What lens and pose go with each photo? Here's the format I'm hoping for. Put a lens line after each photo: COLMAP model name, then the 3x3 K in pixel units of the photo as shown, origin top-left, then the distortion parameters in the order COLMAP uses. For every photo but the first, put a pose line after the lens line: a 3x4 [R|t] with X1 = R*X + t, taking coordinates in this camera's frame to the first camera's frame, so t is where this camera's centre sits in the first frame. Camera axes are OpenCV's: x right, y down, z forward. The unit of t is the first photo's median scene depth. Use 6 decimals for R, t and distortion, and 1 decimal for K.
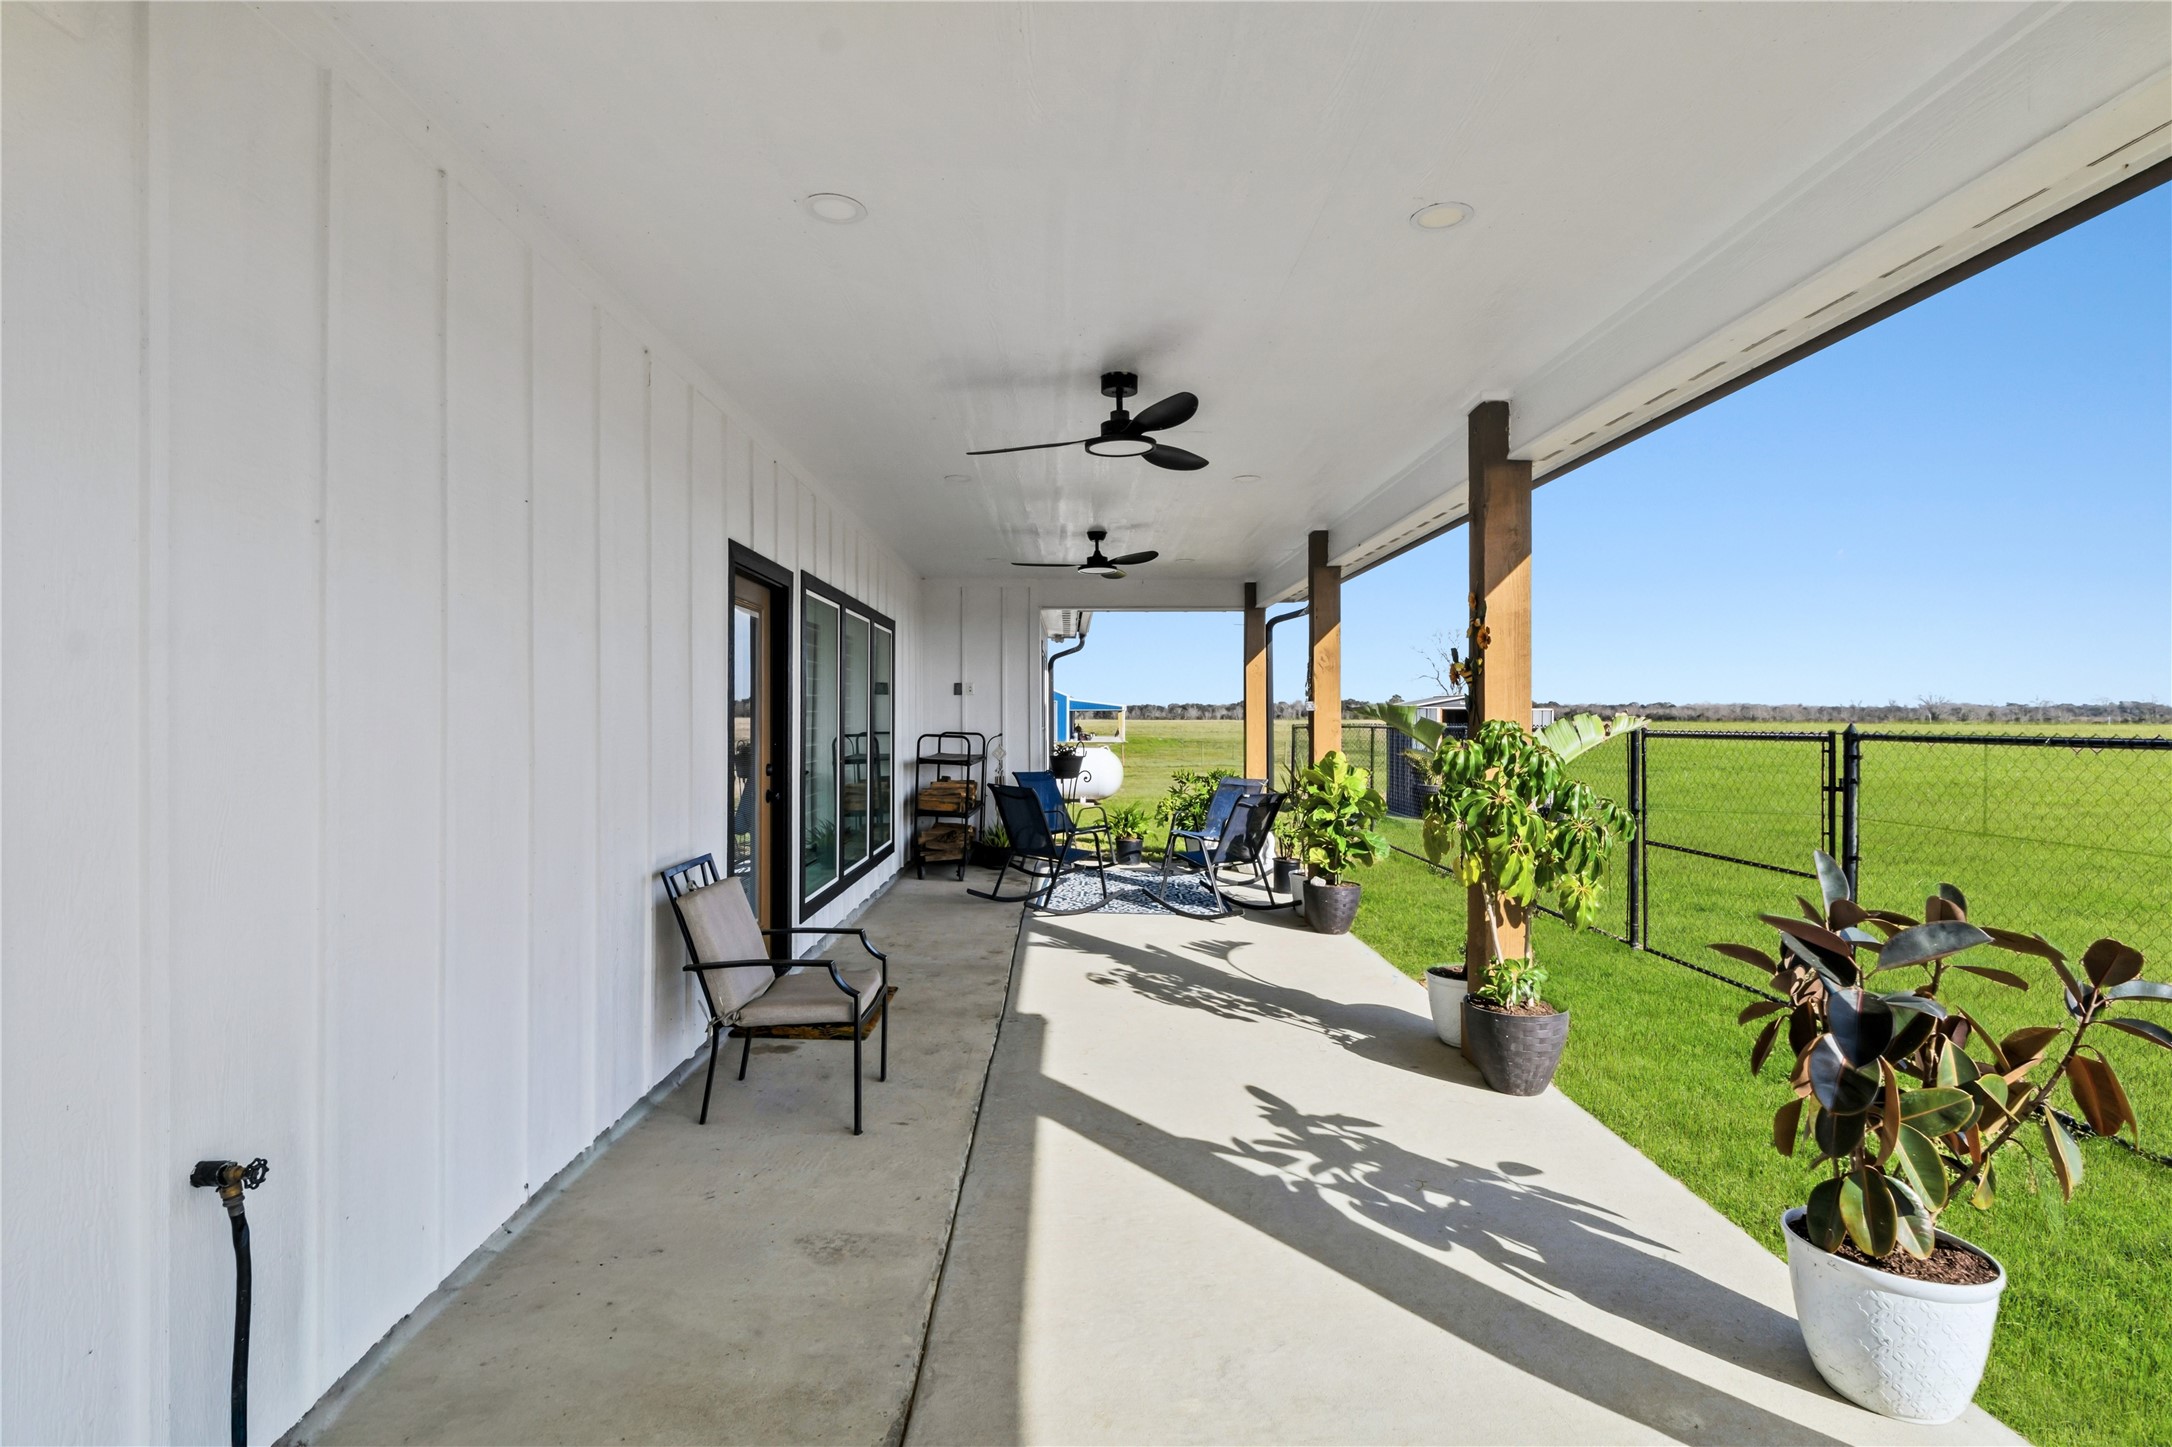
lens RADIAL K [[1086.5, 0, 1086.0], [0, 1086.5, 723.5], [0, 0, 1]] dist [0.003508, 0.000250]
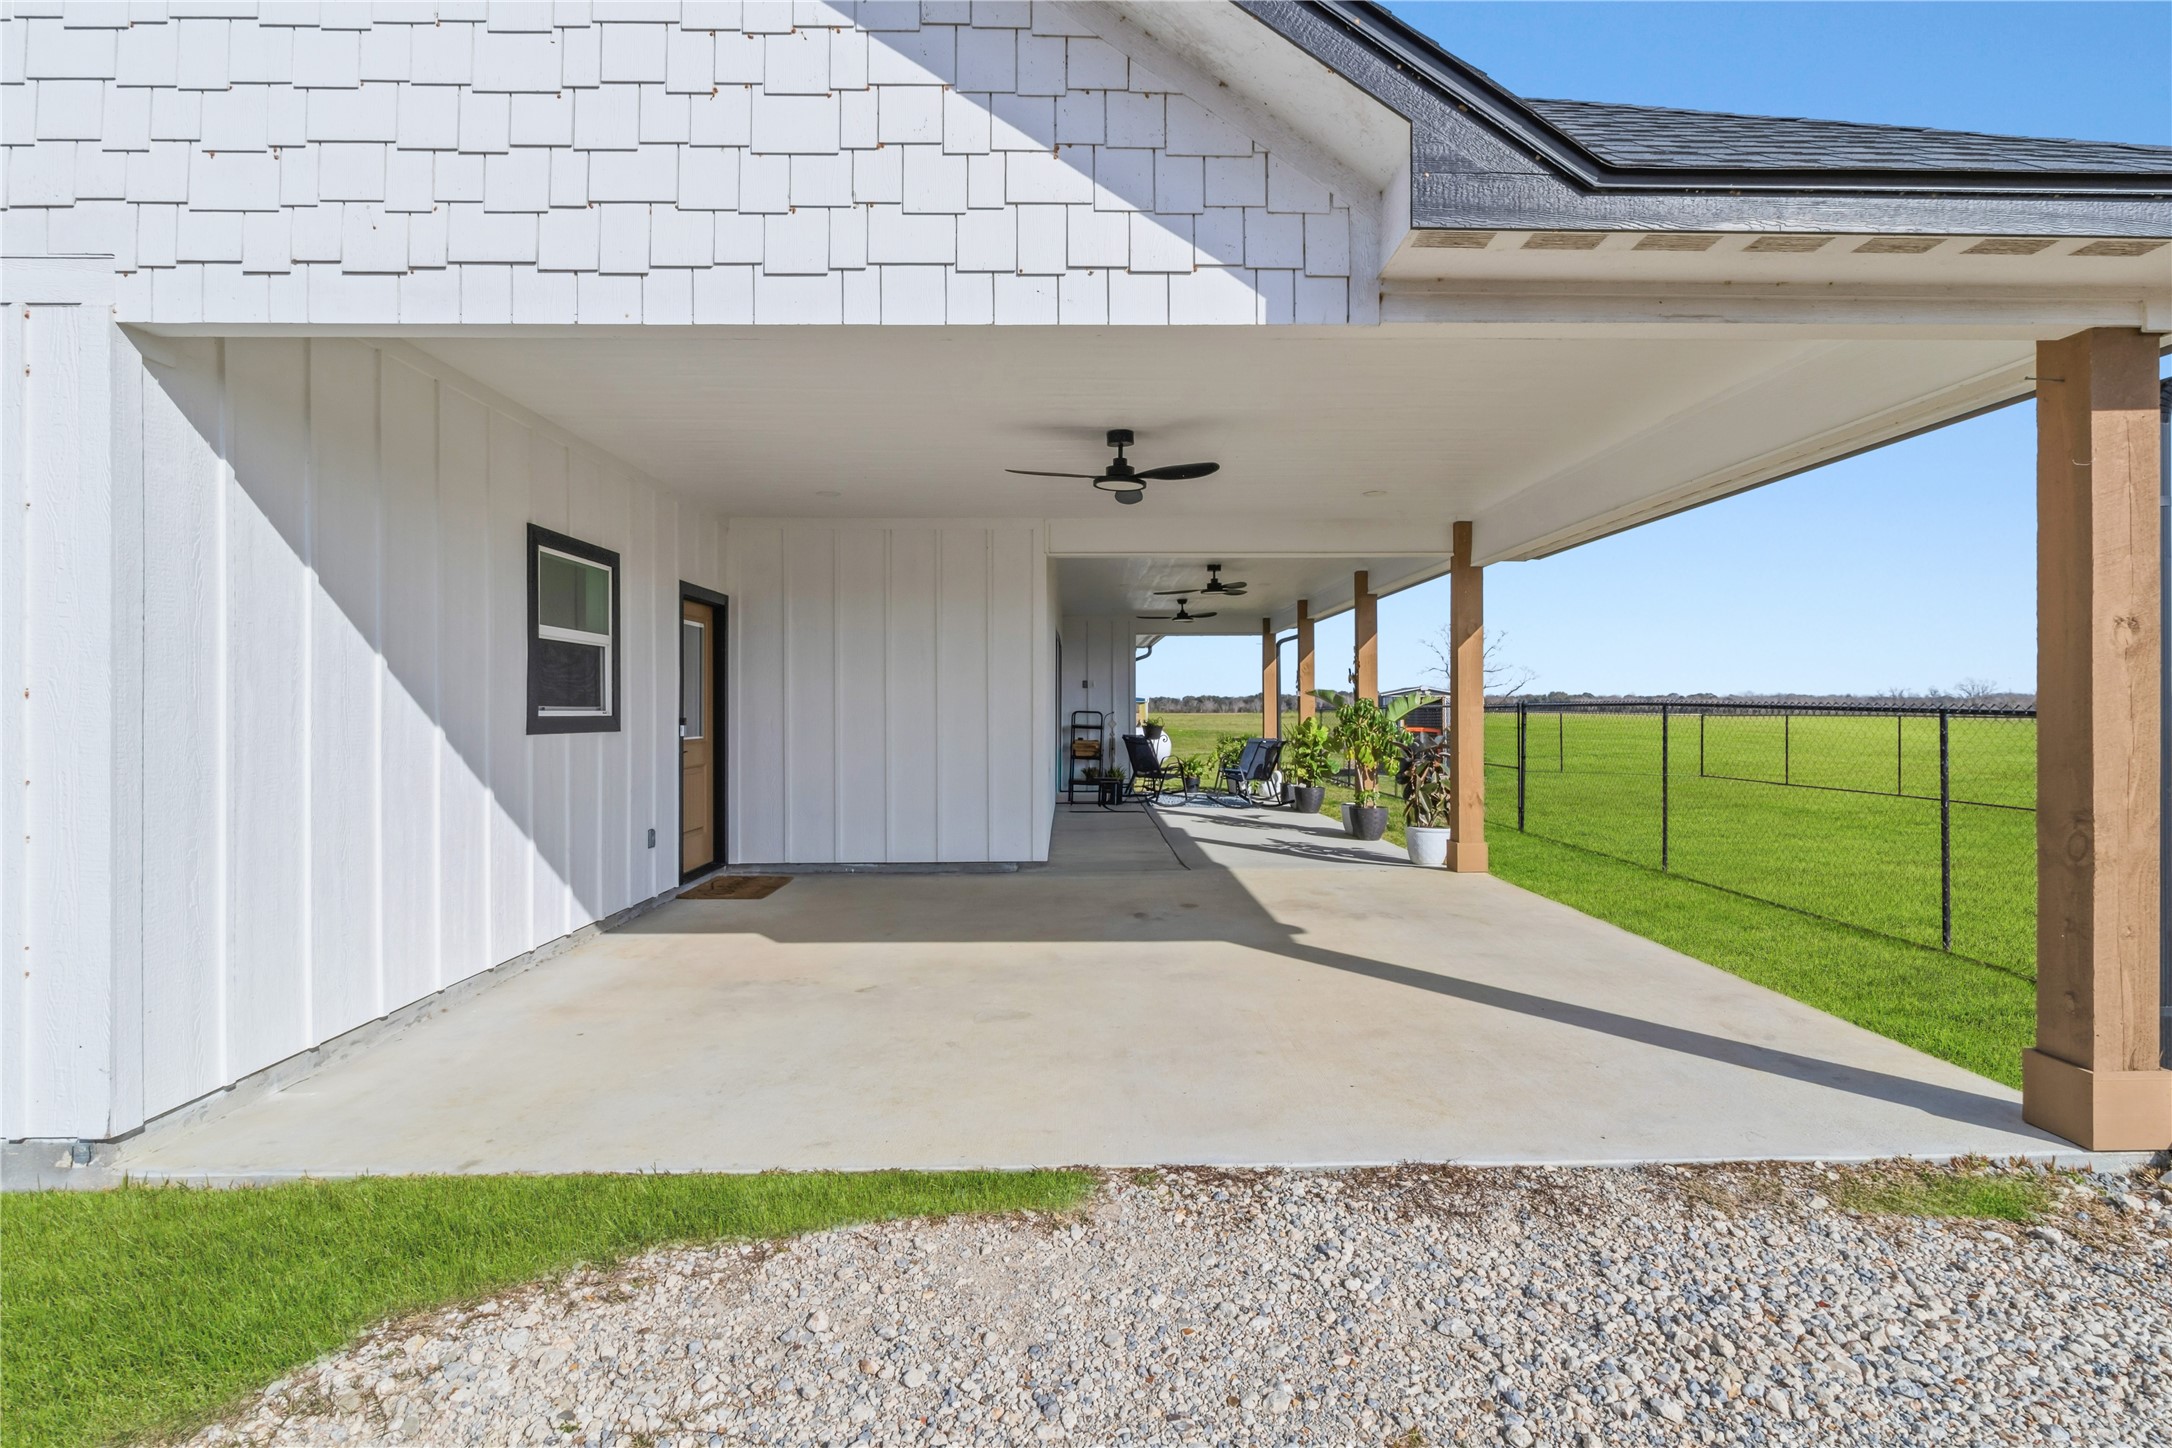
lens RADIAL K [[1045.9, 0, 1086.0], [0, 1045.9, 724.0], [0, 0, 1]] dist [0.000743, 0.000430]
pose [[0.999731, -0.003242, -0.022979, -0.124433], [0.003442, 0.999957, 0.008636, 0.020284], [0.022950, -0.008713, 0.999699, -0.851108]]
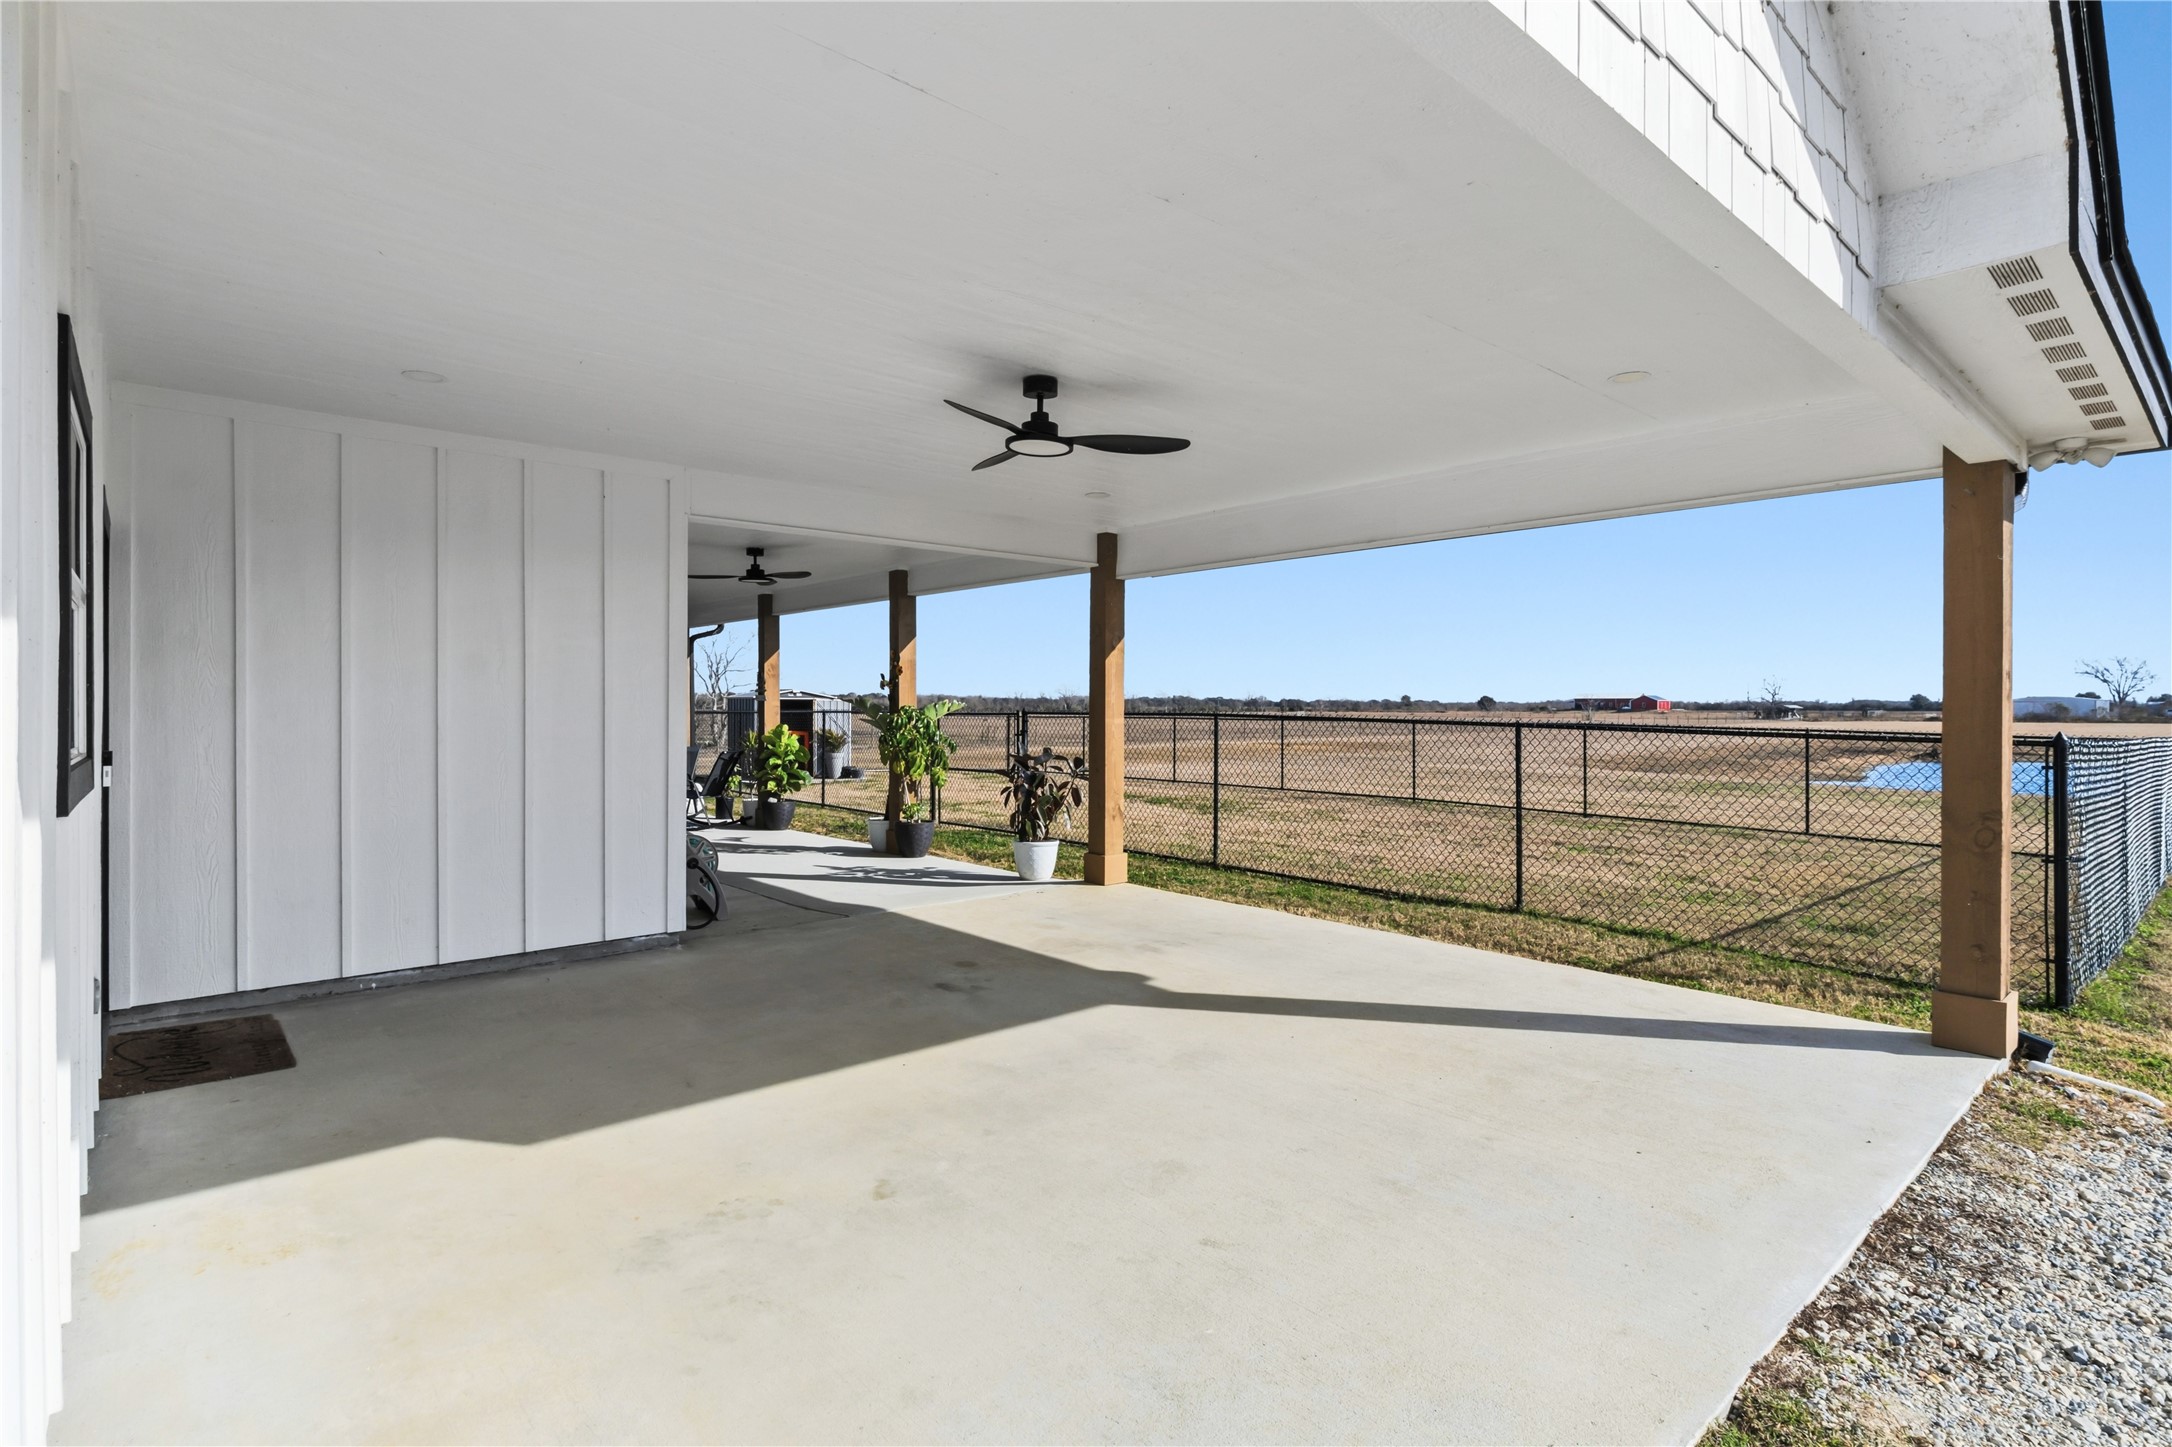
lens RADIAL K [[1045.9, 0, 1086.0], [0, 1045.9, 723.5], [0, 0, 1]] dist [0.000743, 0.000430]
pose [[0.779616, -0.009536, 0.626185, -0.432466], [0.002703, 0.999926, 0.011862, 0.005784], [-0.626251, -0.007555, 0.779585, -0.598788]]
